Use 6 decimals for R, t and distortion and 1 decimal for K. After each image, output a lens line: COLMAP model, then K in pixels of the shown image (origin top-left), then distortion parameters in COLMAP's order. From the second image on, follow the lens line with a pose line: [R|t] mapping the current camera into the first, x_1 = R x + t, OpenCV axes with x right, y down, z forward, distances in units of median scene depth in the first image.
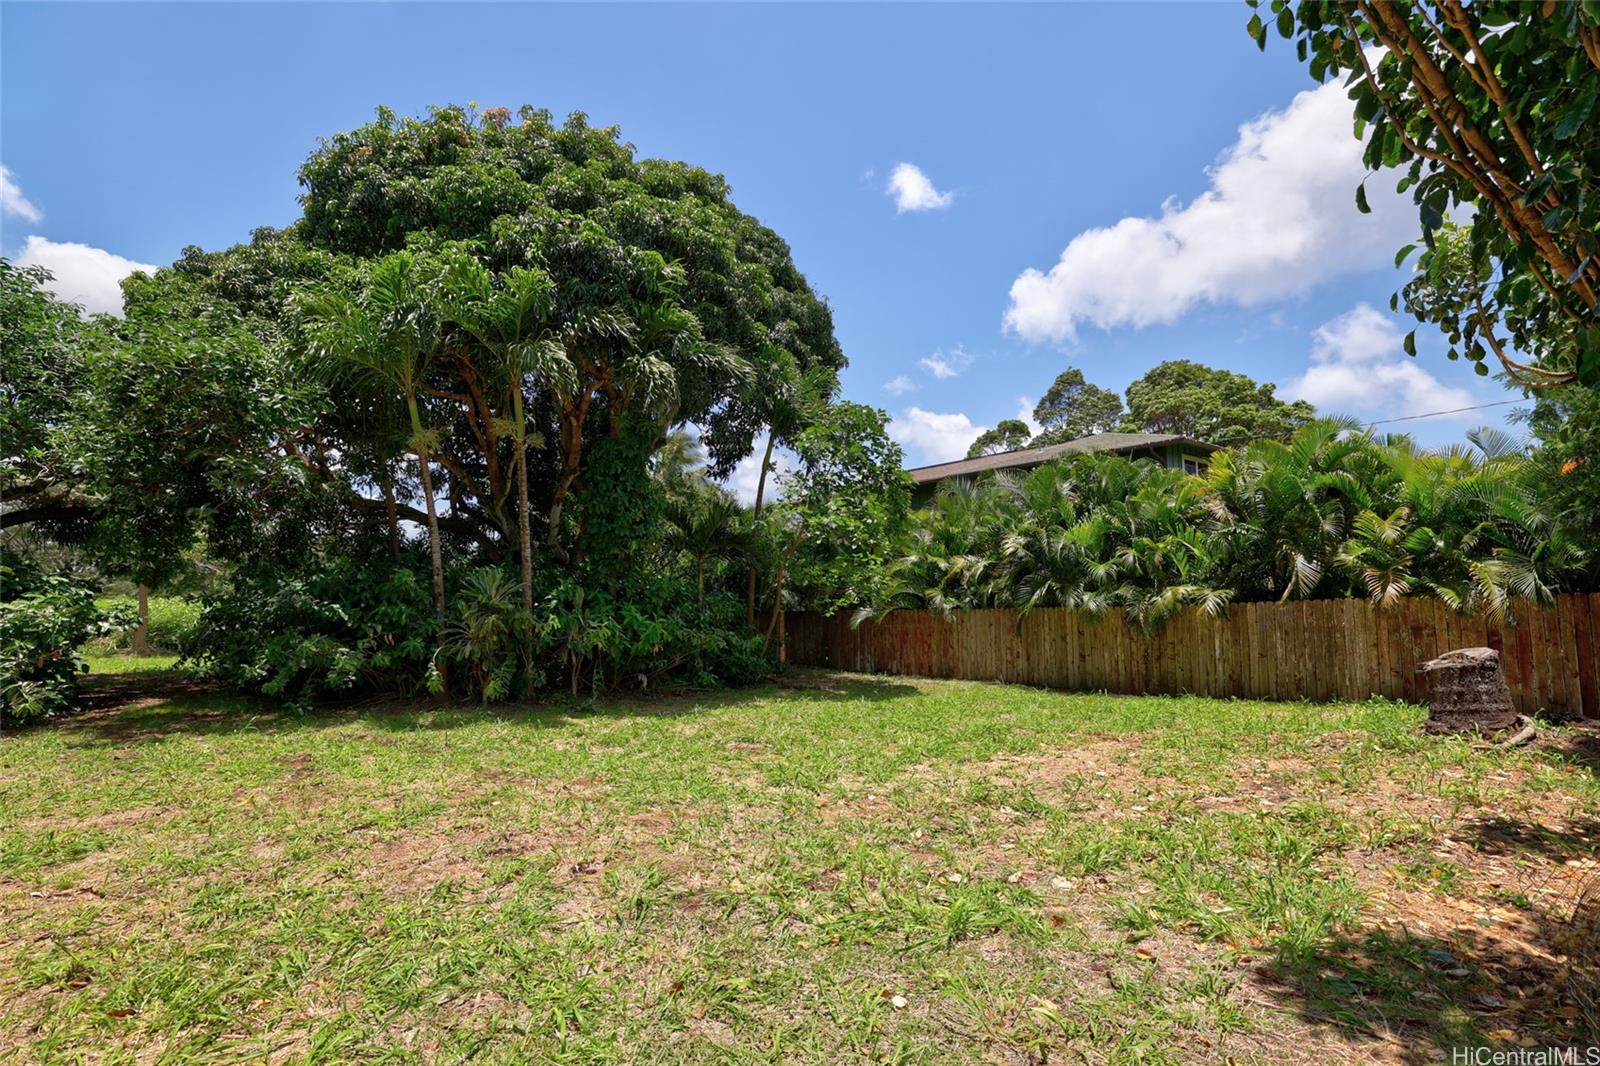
lens RADIAL K [[719.2, 0, 806.1], [0, 719.2, 536.0], [0, 0, 1]] dist [-0.004144, -0.001483]
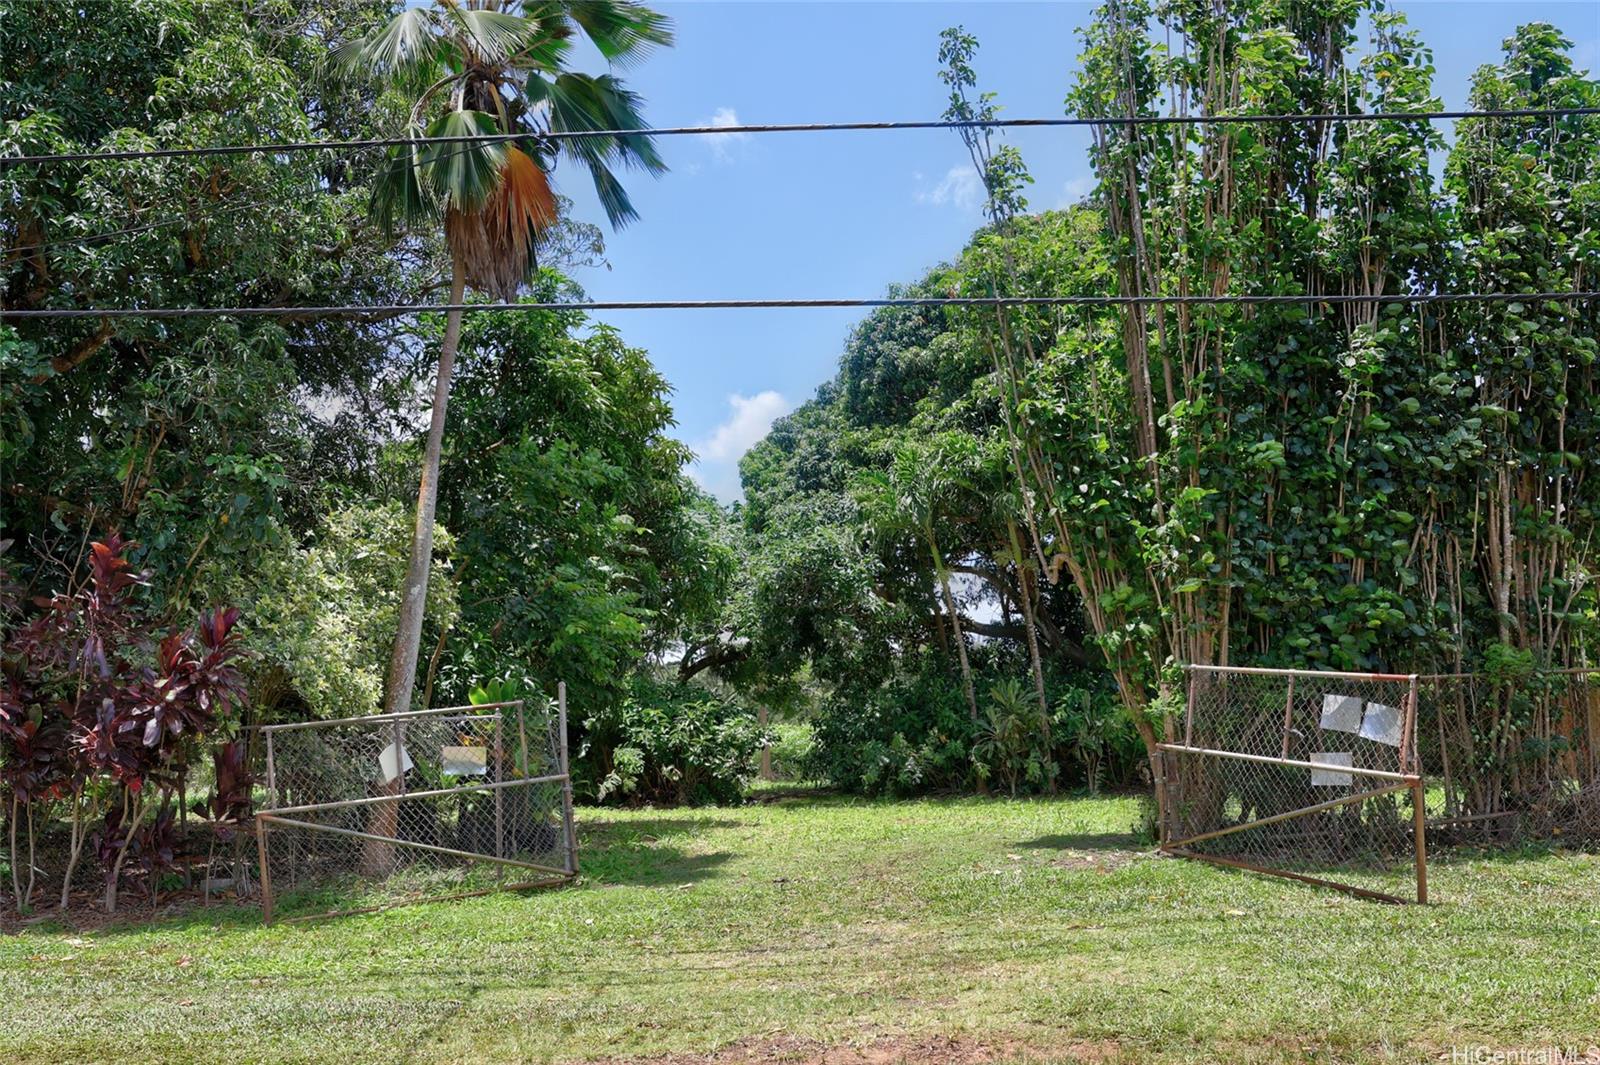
lens RADIAL K [[1186.1, 0, 768.8], [0, 1186.1, 593.5], [0, 0, 1]] dist [-0.043655, 0.033885]
pose [[0.743923, -0.117586, -0.657839, 0.486670], [0.113540, 0.992326, -0.048975, -0.037859], [0.658550, -0.038258, 0.751564, -0.610010]]
